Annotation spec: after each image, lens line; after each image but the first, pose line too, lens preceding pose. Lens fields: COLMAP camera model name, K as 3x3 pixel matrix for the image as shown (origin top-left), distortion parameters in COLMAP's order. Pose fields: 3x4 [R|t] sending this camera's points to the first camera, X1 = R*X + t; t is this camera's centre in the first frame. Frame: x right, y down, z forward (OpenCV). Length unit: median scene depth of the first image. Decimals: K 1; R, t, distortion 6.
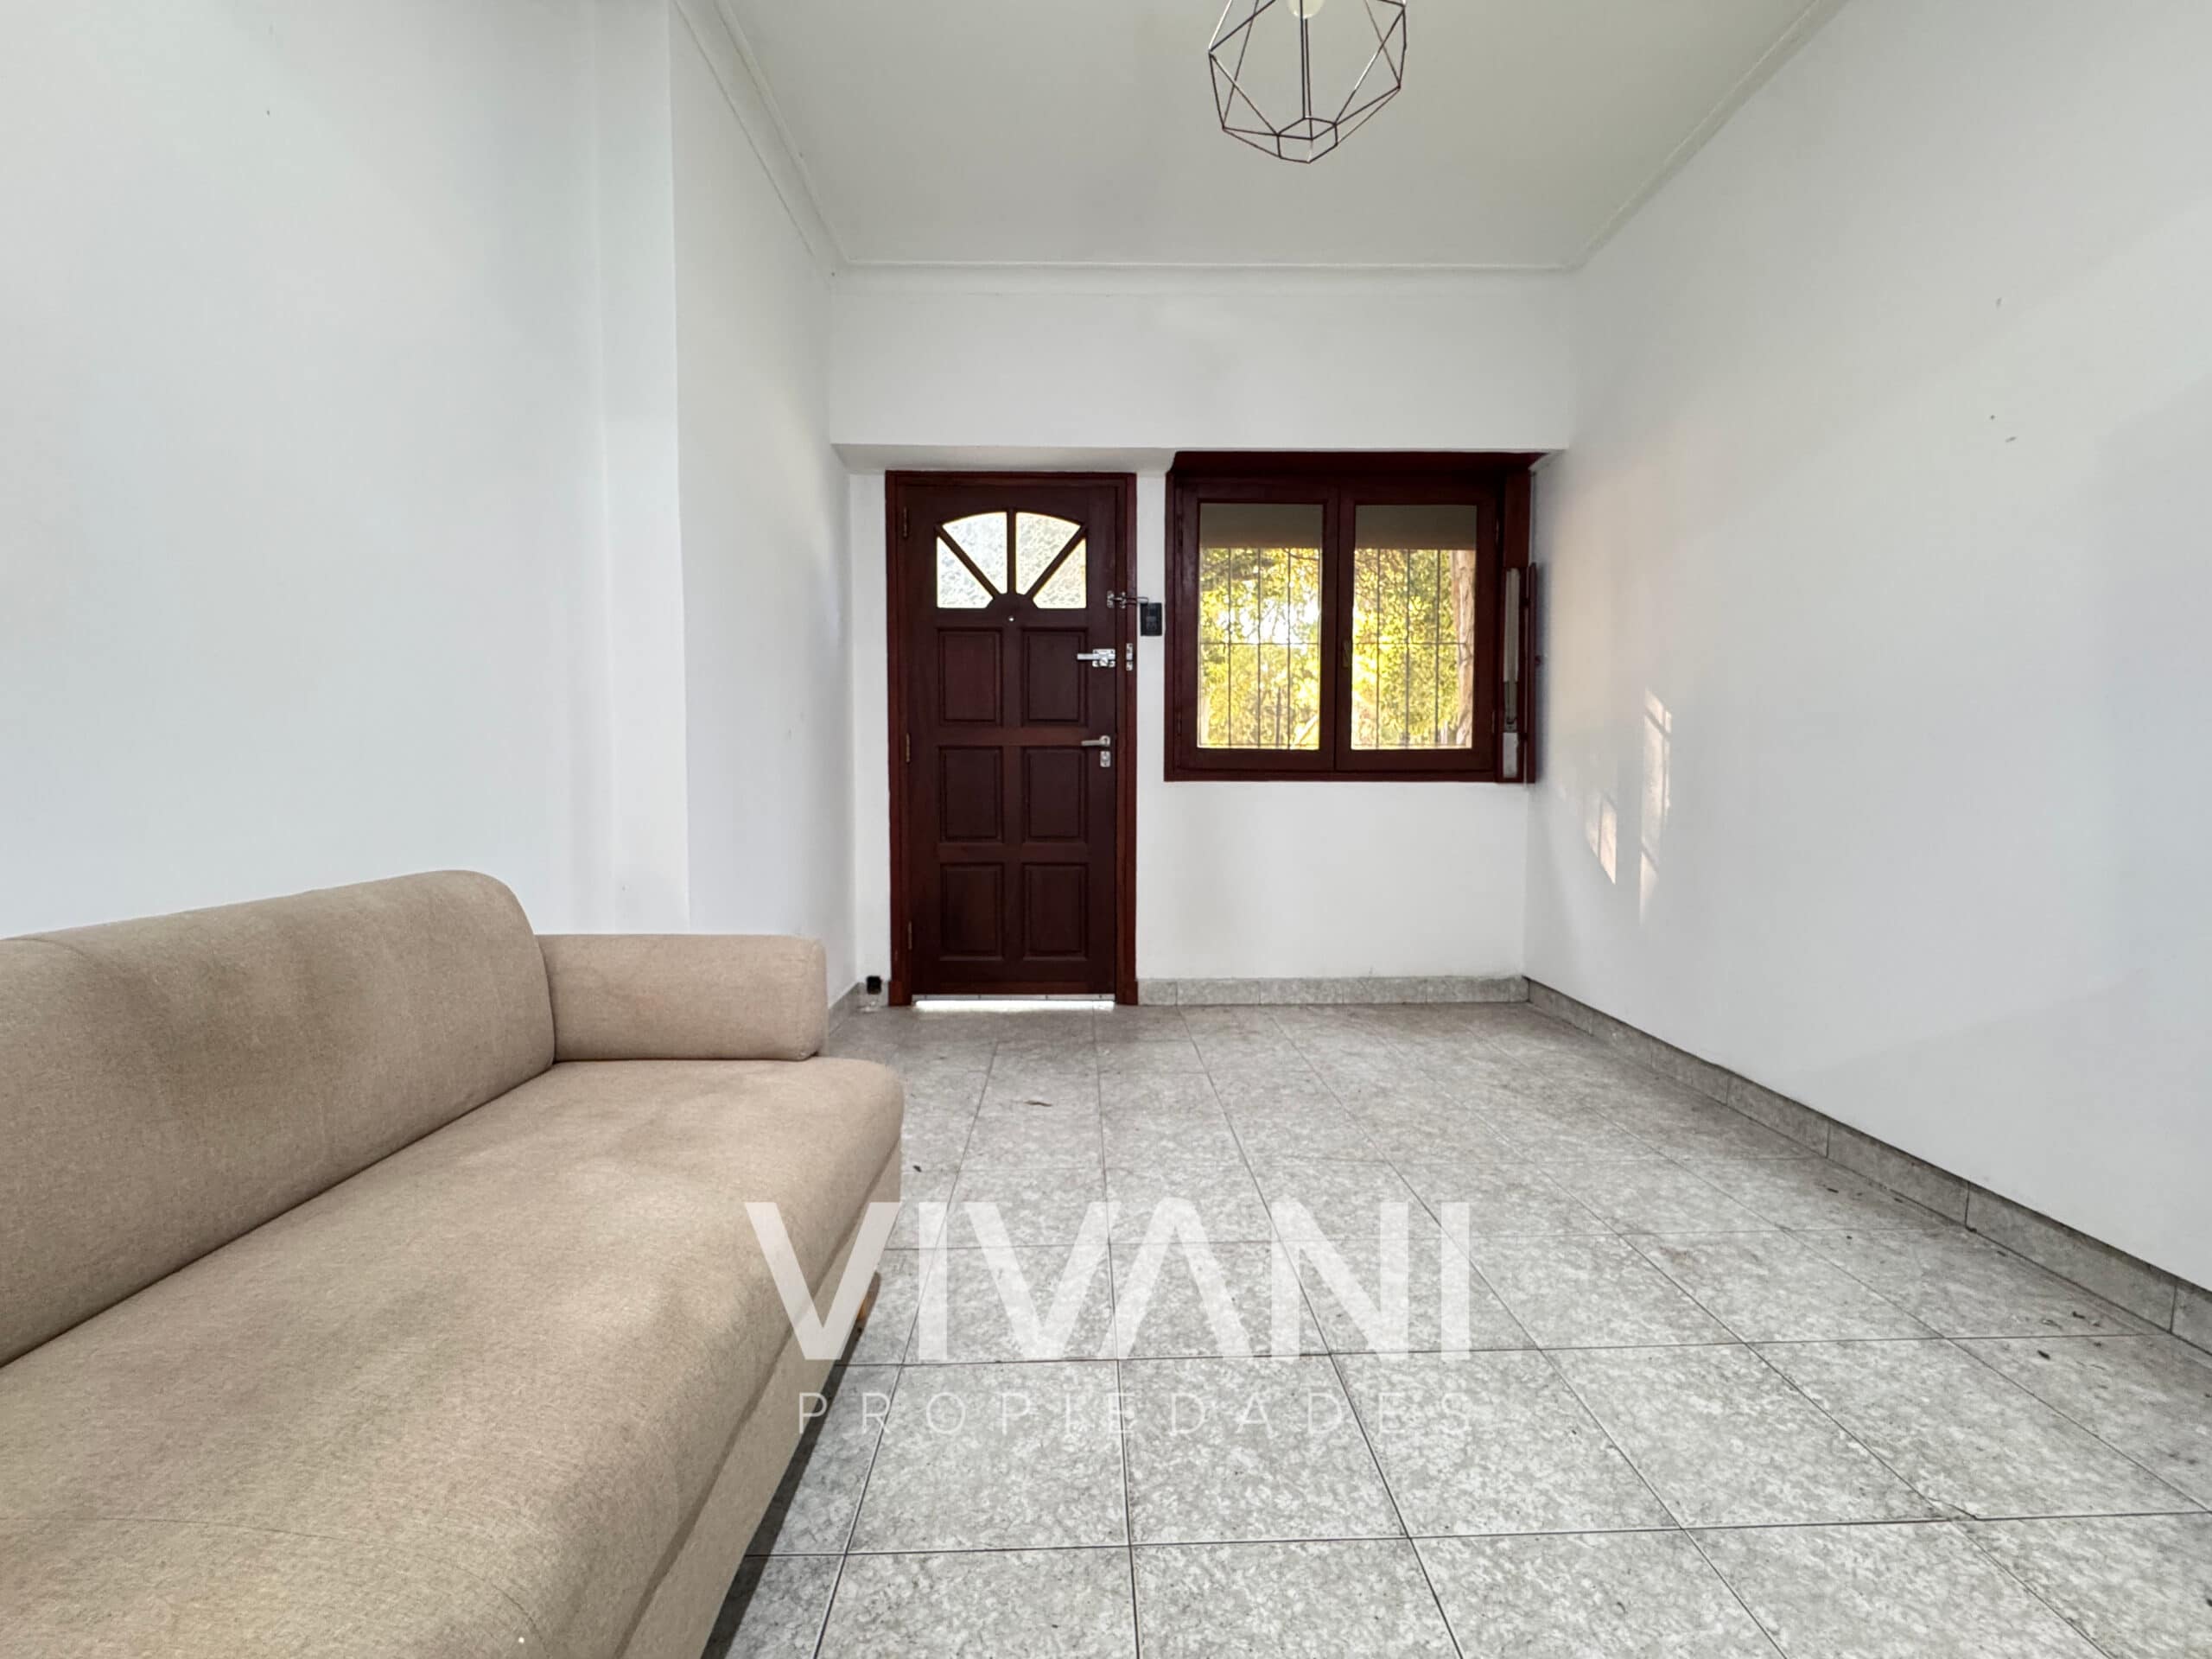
lens RADIAL K [[893.2, 0, 1100.9], [0, 893.2, 824.3], [0, 0, 1]] dist [-0.000800, -0.000228]
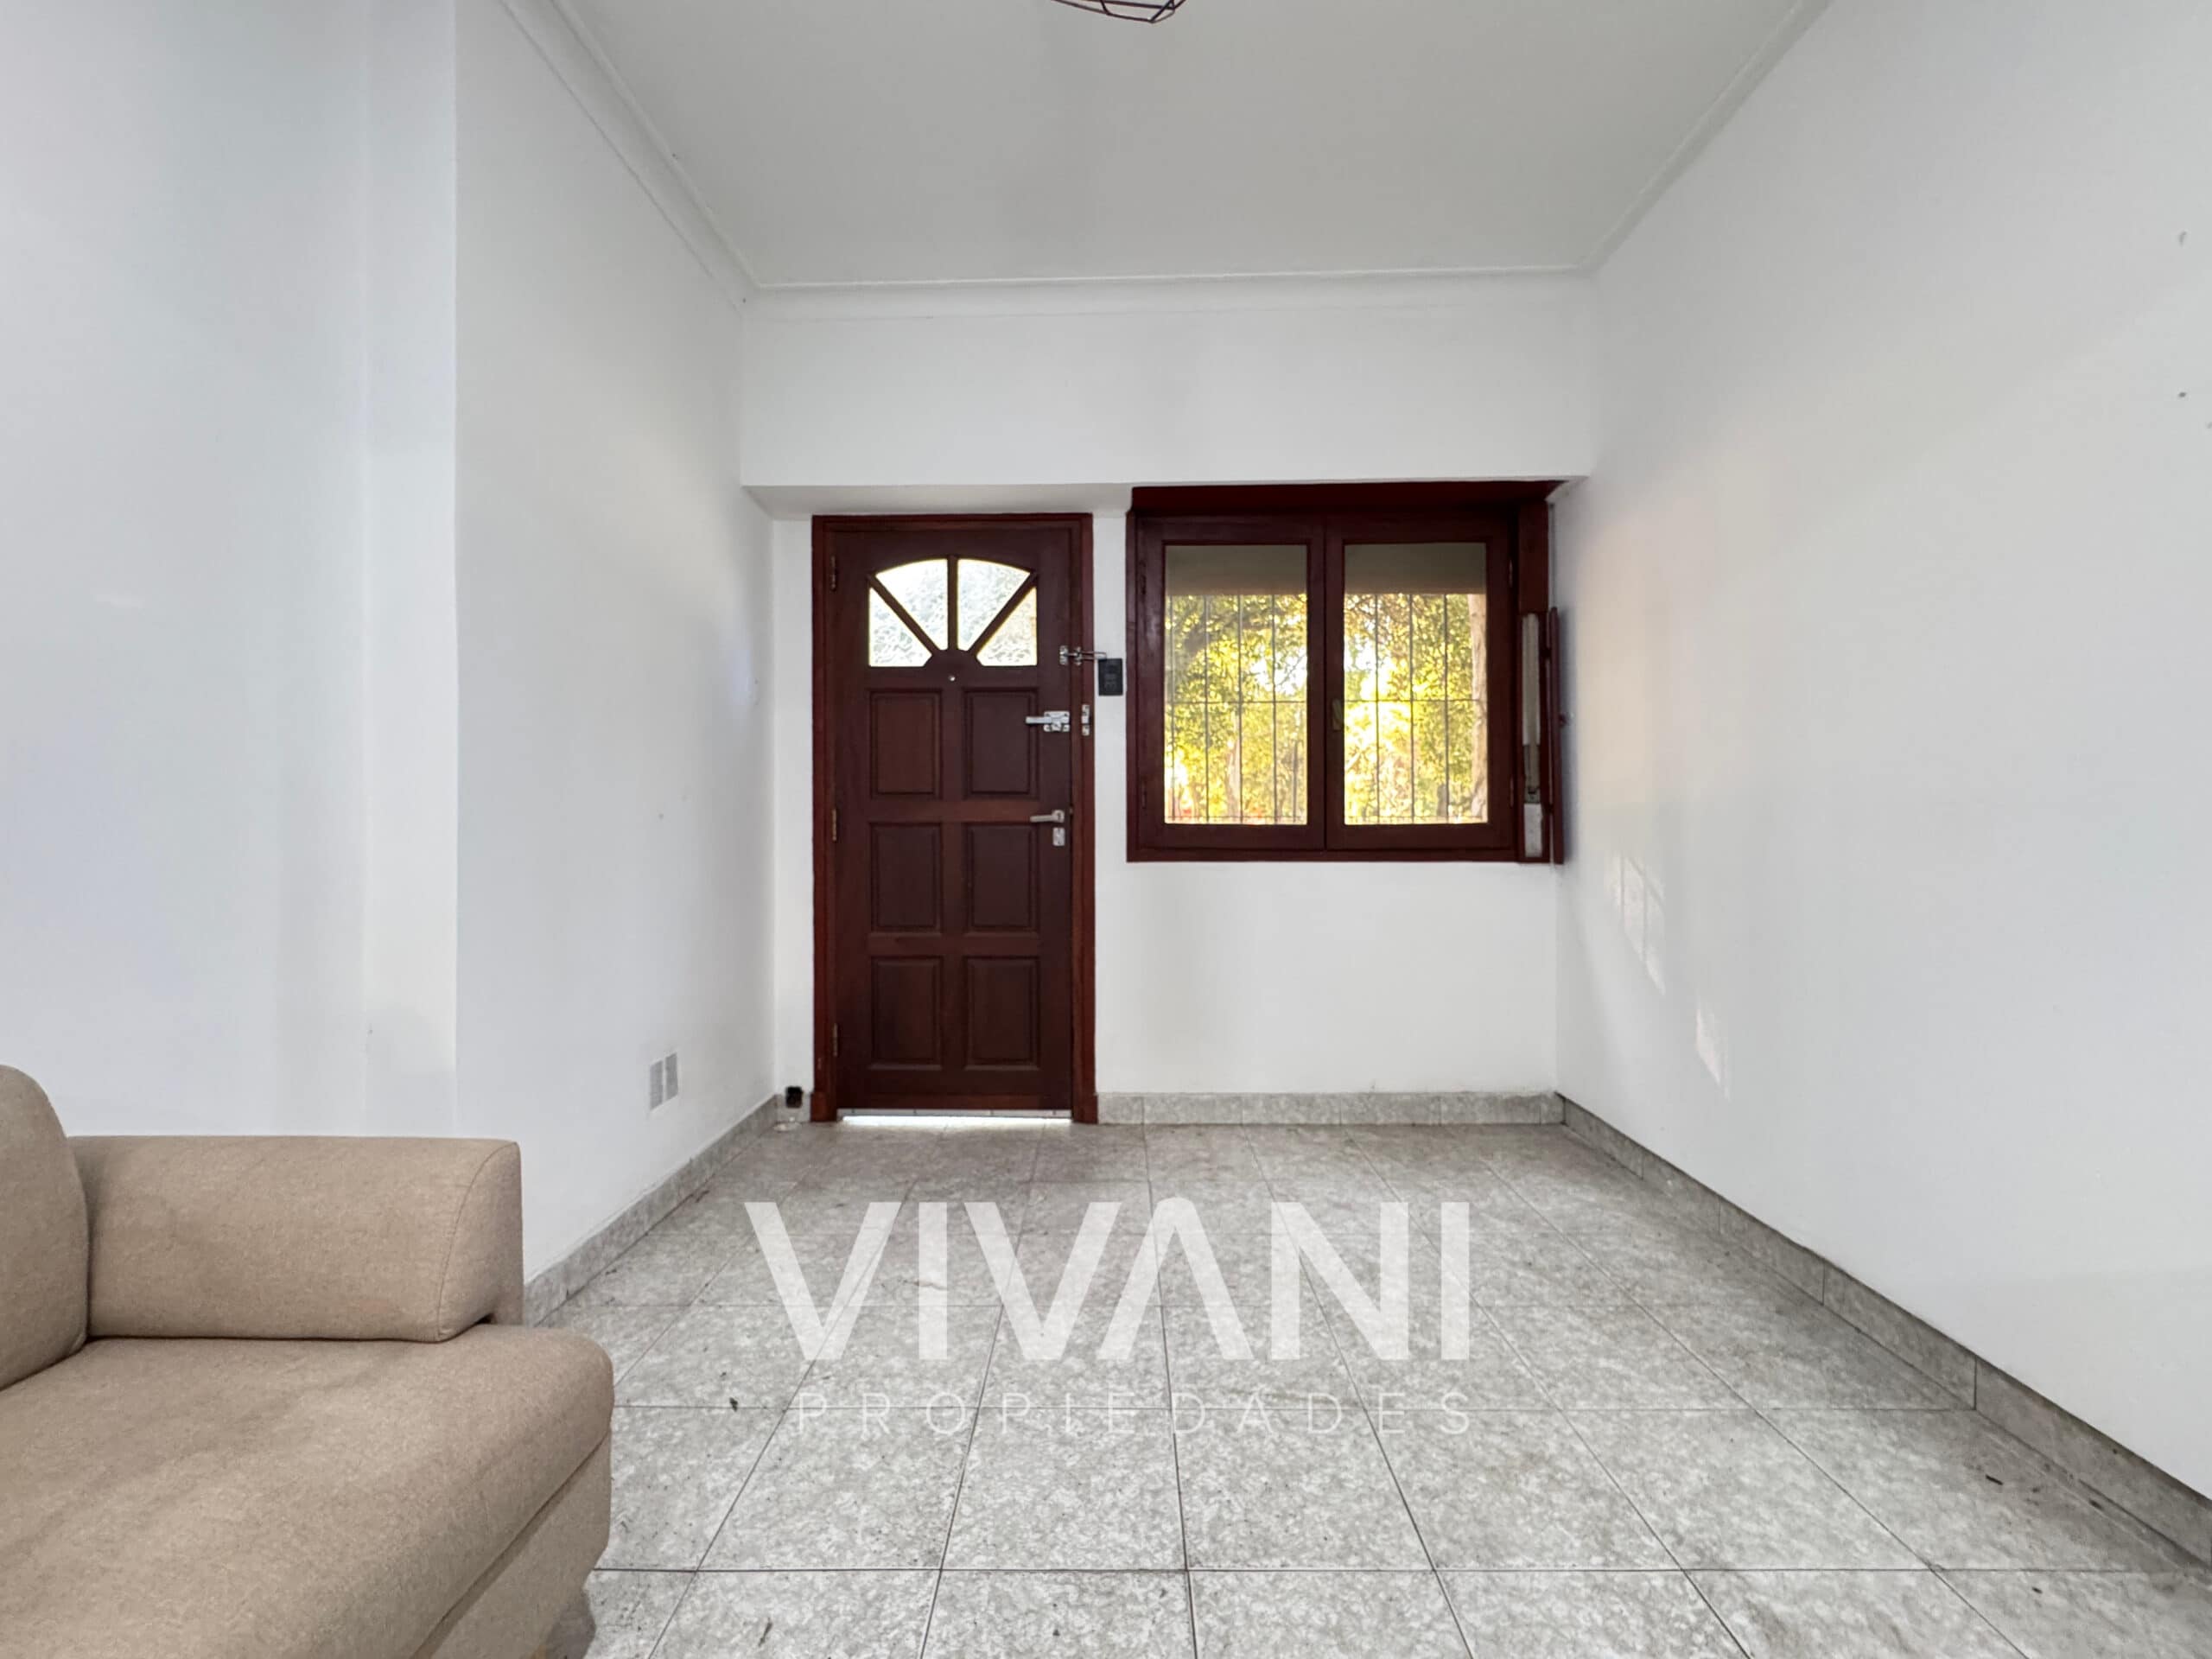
lens RADIAL K [[889.3, 0, 1102.6], [0, 889.3, 824.2], [0, 0, 1]] dist [-0.003666, 0.001038]
pose [[0.999130, -0.004113, -0.041498, 0.085211], [0.001928, 0.998616, -0.052559, -0.040223], [0.041657, 0.052434, 0.997755, 0.140707]]
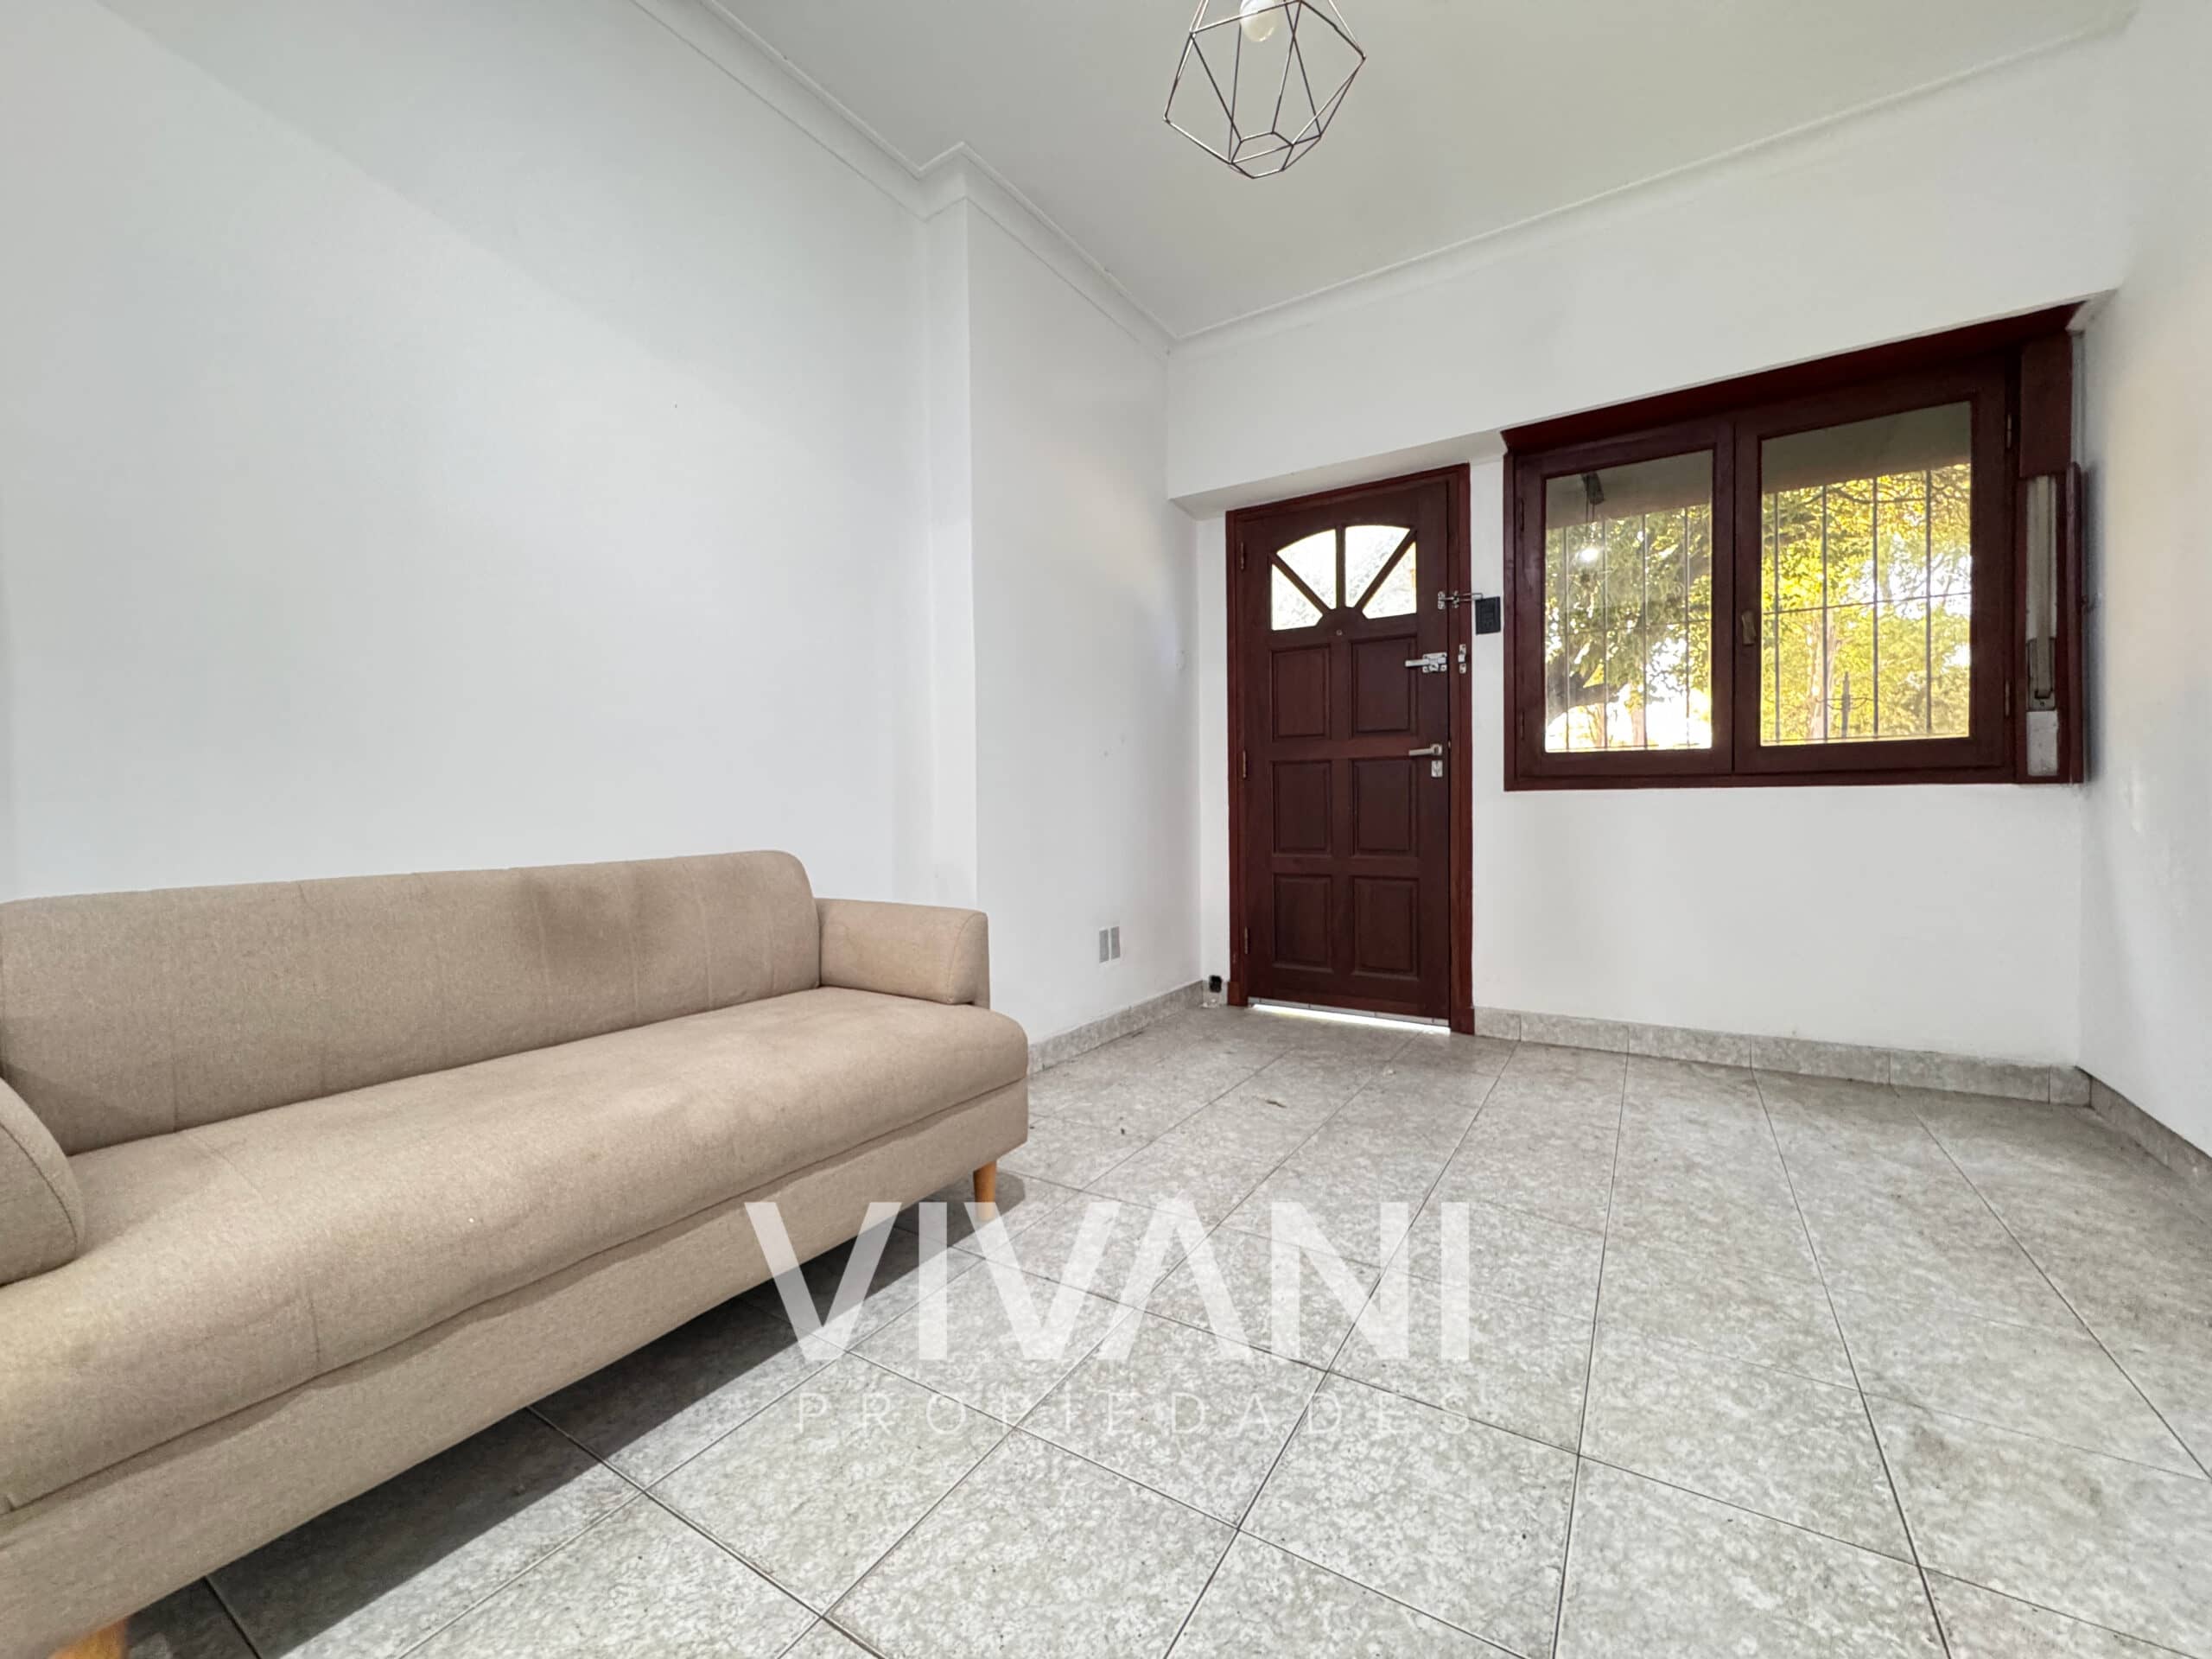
lens RADIAL K [[889.3, 0, 1102.6], [0, 889.3, 824.2], [0, 0, 1]] dist [-0.003666, 0.001038]
pose [[0.828554, 0.001409, -0.559908, 0.243644], [-0.016909, 0.999604, -0.022507, 0.013321], [0.559654, 0.028115, 0.828249, 0.024586]]
